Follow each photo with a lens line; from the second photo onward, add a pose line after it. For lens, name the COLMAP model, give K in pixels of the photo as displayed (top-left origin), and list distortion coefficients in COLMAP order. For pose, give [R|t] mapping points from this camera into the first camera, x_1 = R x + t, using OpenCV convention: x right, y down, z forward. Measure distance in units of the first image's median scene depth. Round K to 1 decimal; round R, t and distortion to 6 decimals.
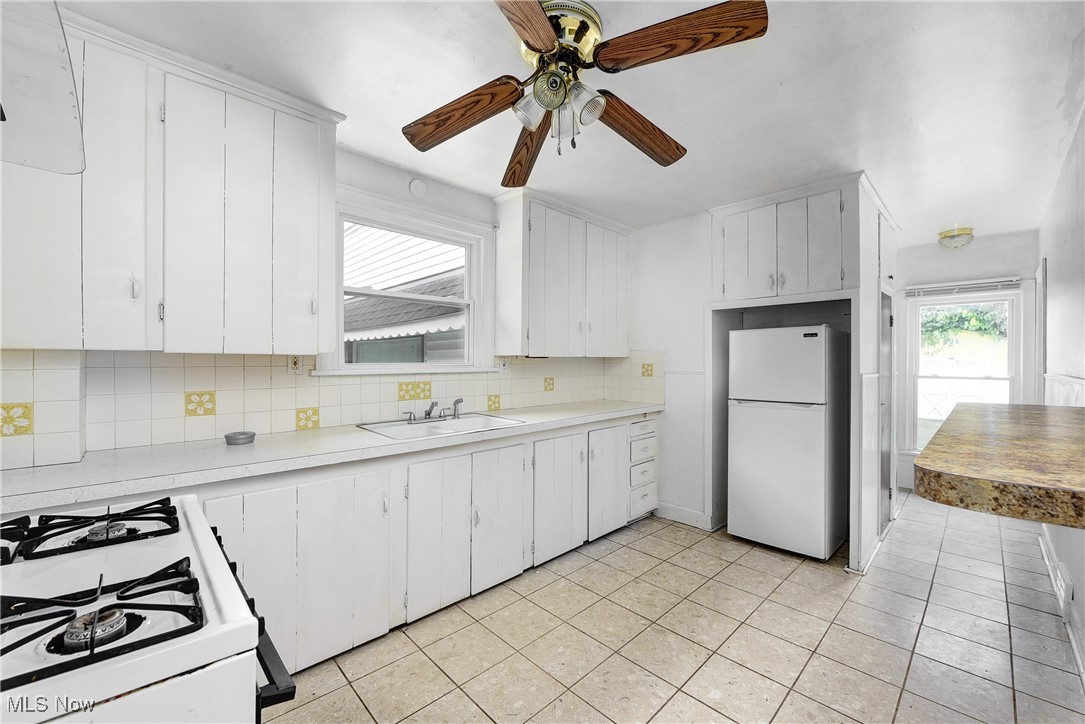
lens RADIAL K [[434.5, 0, 546.7], [0, 434.5, 366.9], [0, 0, 1]] dist [-0.006577, -0.001603]
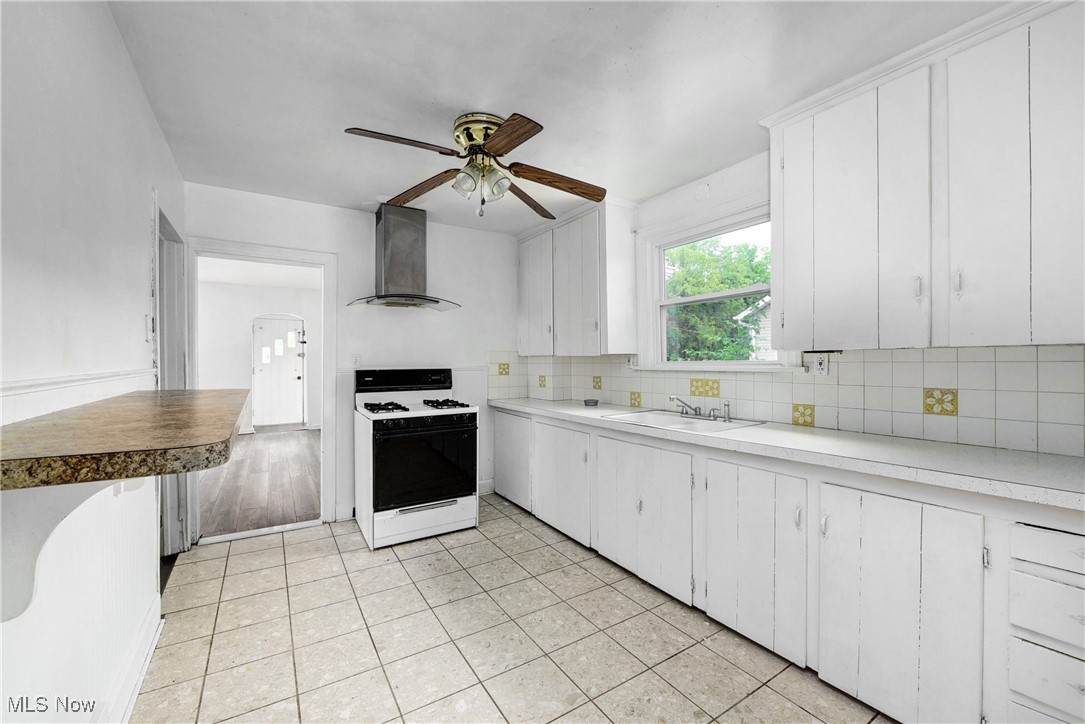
lens RADIAL K [[434.5, 0, 546.6], [0, 434.5, 359.5], [0, 0, 1]] dist [-0.006577, -0.001603]
pose [[-0.200124, -0.004800, -0.979759, 0.808507], [-0.008074, 0.999962, -0.003249, -0.006561], [0.979737, 0.007260, -0.200155, 0.855875]]
